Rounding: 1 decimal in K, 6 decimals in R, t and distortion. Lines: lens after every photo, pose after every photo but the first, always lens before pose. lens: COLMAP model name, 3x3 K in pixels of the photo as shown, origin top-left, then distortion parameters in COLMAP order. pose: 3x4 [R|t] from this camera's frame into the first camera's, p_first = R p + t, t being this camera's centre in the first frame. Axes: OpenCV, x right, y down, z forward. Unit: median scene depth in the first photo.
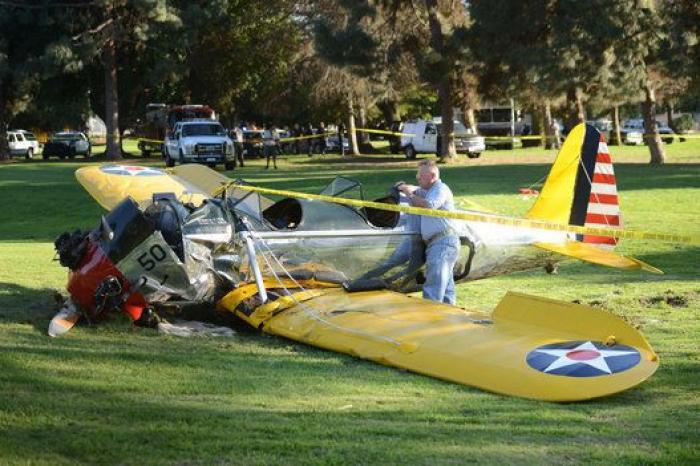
lens RADIAL K [[1509.5, 0, 349.5], [0, 1509.5, 231.2], [0, 0, 1]] dist [0.050843, 0.000000]
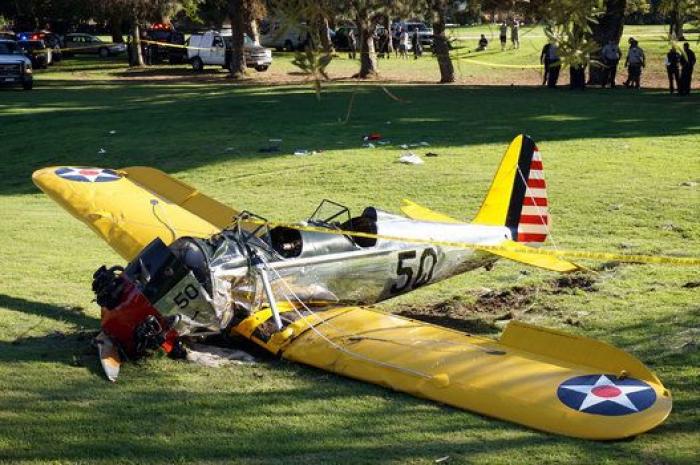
lens RADIAL K [[1509.5, 0, 351.8], [0, 1509.5, 232.5], [0, 0, 1]] dist [0.050843, 0.000000]
pose [[0.984228, -0.020257, 0.175743, -0.193502], [0.006072, 0.996705, 0.080881, -0.109119], [-0.176802, -0.078538, 0.981108, -0.070772]]
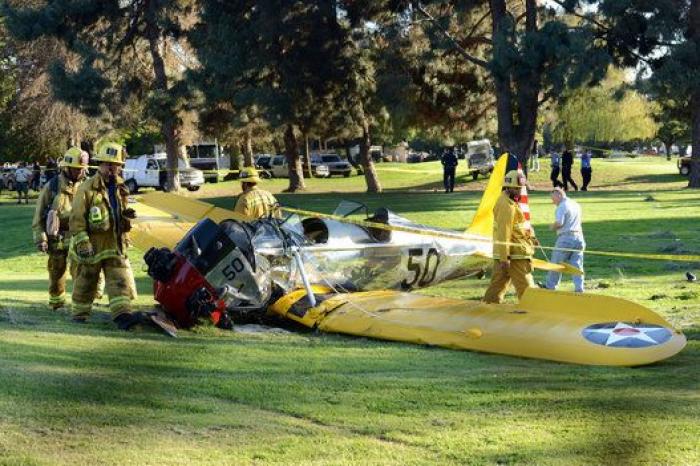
lens RADIAL K [[1441.2, 0, 347.2], [0, 1441.2, 232.3], [0, 0, 1]] dist [-0.059006, 0.000000]
pose [[0.970185, -0.022405, 0.241330, -0.299758], [0.027432, 0.999471, -0.017491, 0.010250], [-0.240810, 0.023589, 0.970286, -0.102276]]
